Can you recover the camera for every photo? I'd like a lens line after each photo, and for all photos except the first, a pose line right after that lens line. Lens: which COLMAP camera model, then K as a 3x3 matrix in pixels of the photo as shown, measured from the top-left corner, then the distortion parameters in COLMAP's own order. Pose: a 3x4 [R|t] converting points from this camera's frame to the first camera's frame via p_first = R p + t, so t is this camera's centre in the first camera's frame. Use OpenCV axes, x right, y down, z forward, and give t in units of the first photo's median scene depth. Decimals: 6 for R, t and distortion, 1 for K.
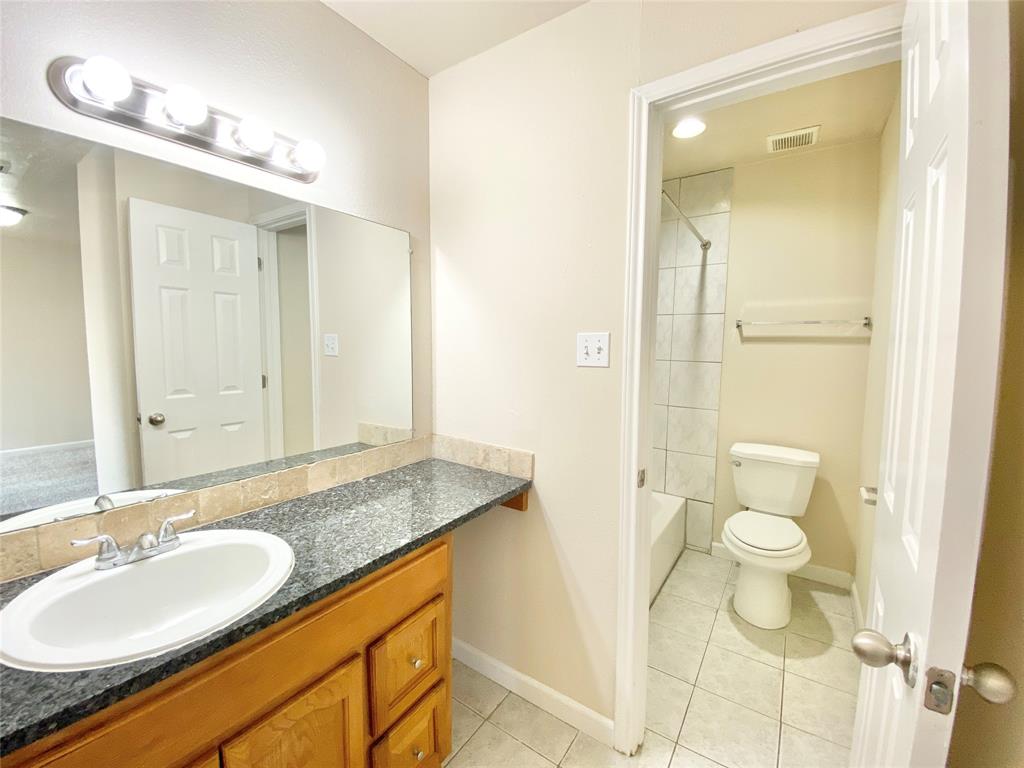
lens RADIAL K [[414.9, 0, 515.7], [0, 414.9, 379.1], [0, 0, 1]] dist [0.018998, -0.019806]
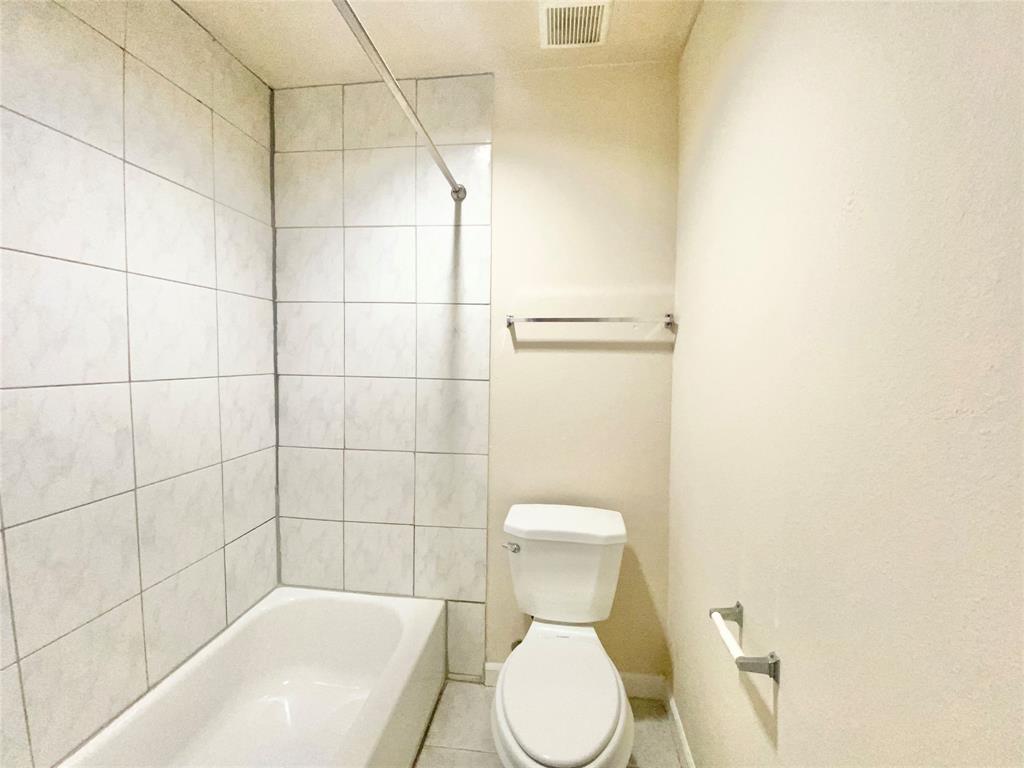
lens RADIAL K [[414.9, 0, 515.7], [0, 414.9, 379.1], [0, 0, 1]] dist [0.018998, -0.019806]
pose [[0.886131, -0.024116, 0.462806, 0.238963], [0.035605, 0.999236, -0.016104, -0.030625], [-0.462065, 0.030748, 0.886313, 0.420788]]
